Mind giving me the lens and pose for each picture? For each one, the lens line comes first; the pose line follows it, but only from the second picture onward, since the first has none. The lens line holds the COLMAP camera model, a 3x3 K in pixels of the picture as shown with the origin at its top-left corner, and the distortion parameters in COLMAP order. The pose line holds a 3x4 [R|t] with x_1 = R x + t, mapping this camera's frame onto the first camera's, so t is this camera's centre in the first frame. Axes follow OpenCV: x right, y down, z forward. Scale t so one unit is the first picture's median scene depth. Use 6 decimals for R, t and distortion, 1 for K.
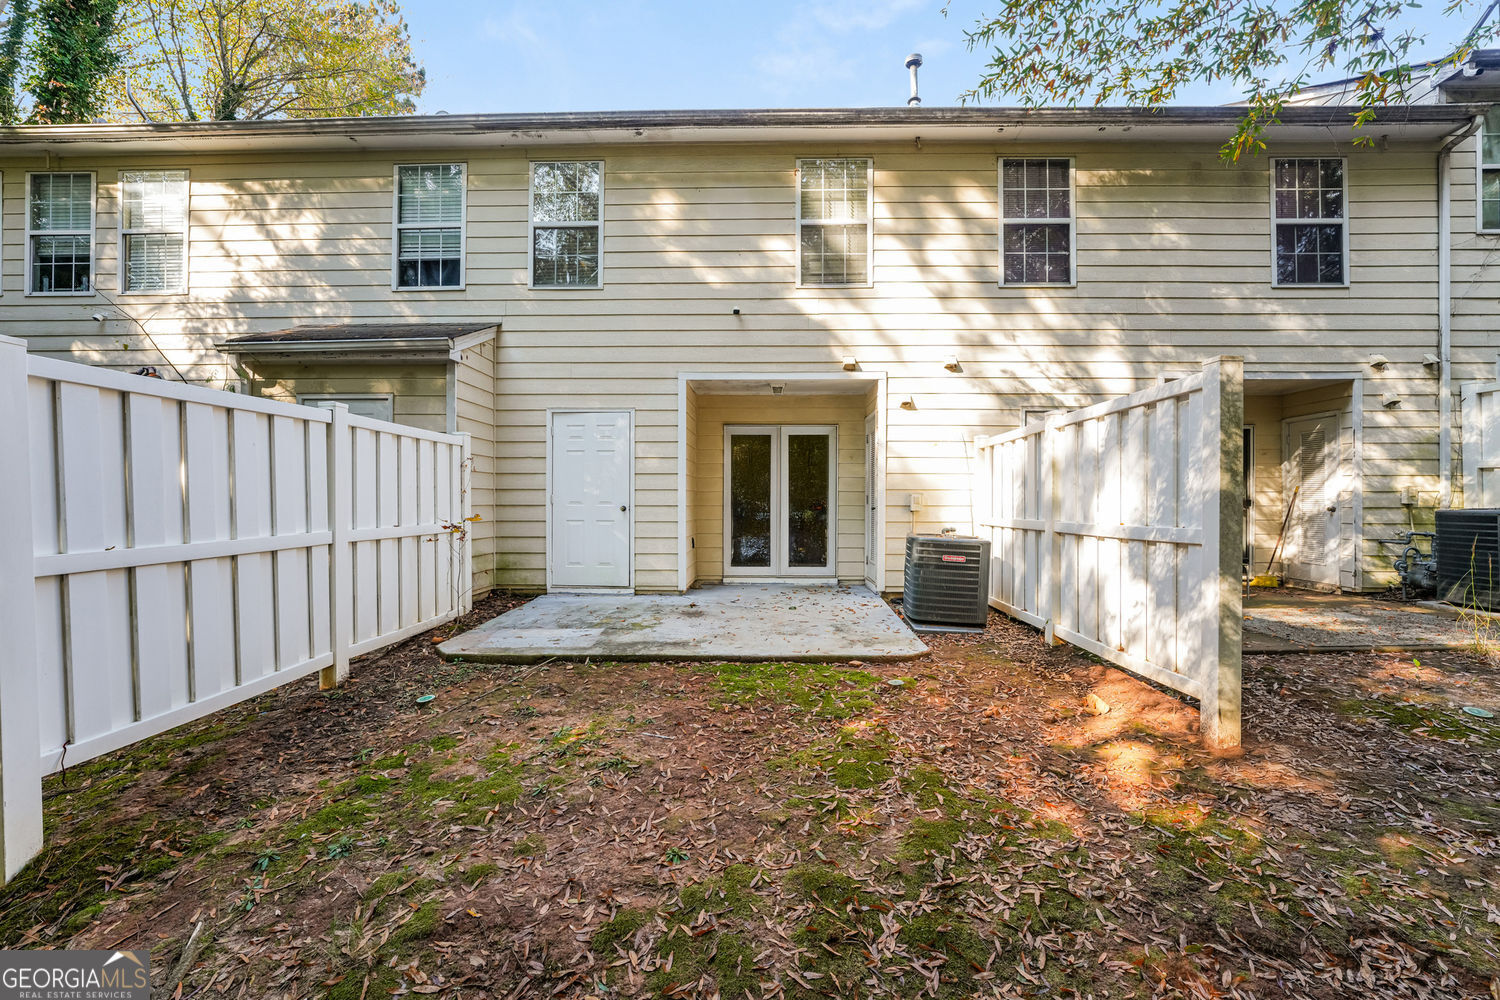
lens RADIAL K [[612.6, 0, 750.0], [0, 612.6, 500.0], [0, 0, 1]] dist [0.000310, 0.000042]
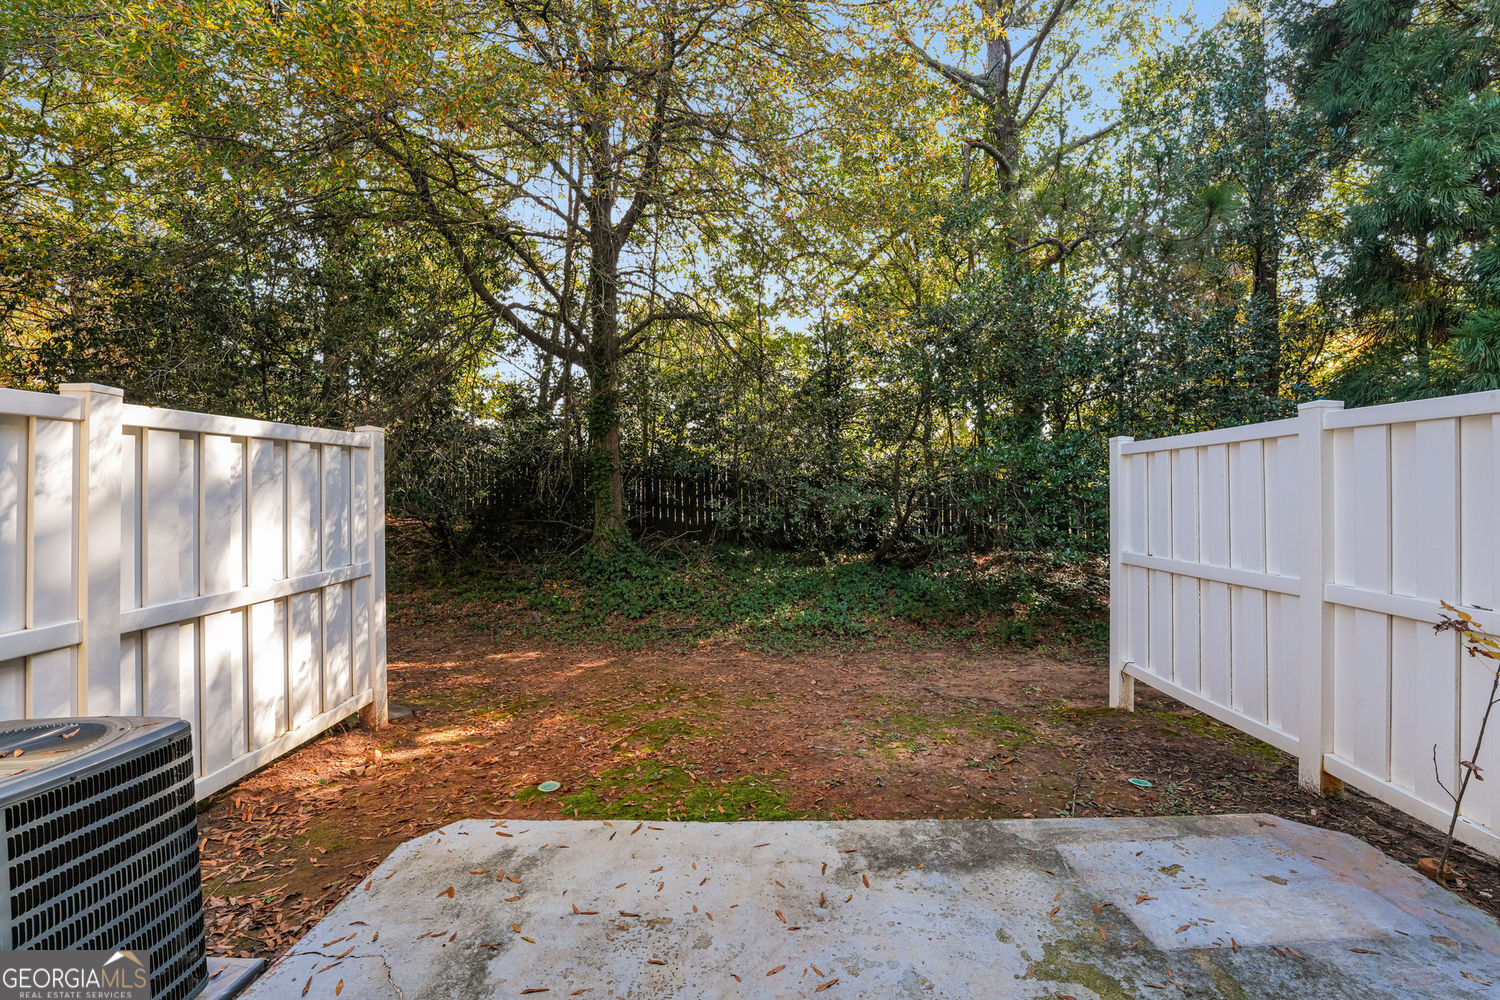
lens RADIAL K [[612.6, 0, 750.0], [0, 612.6, 500.0], [0, 0, 1]] dist [0.000310, 0.000042]
pose [[-0.999557, 0.012851, -0.026863, 0.004887], [0.012748, 0.999911, 0.004029, -0.067041], [0.026912, 0.003685, -0.999631, 2.014716]]
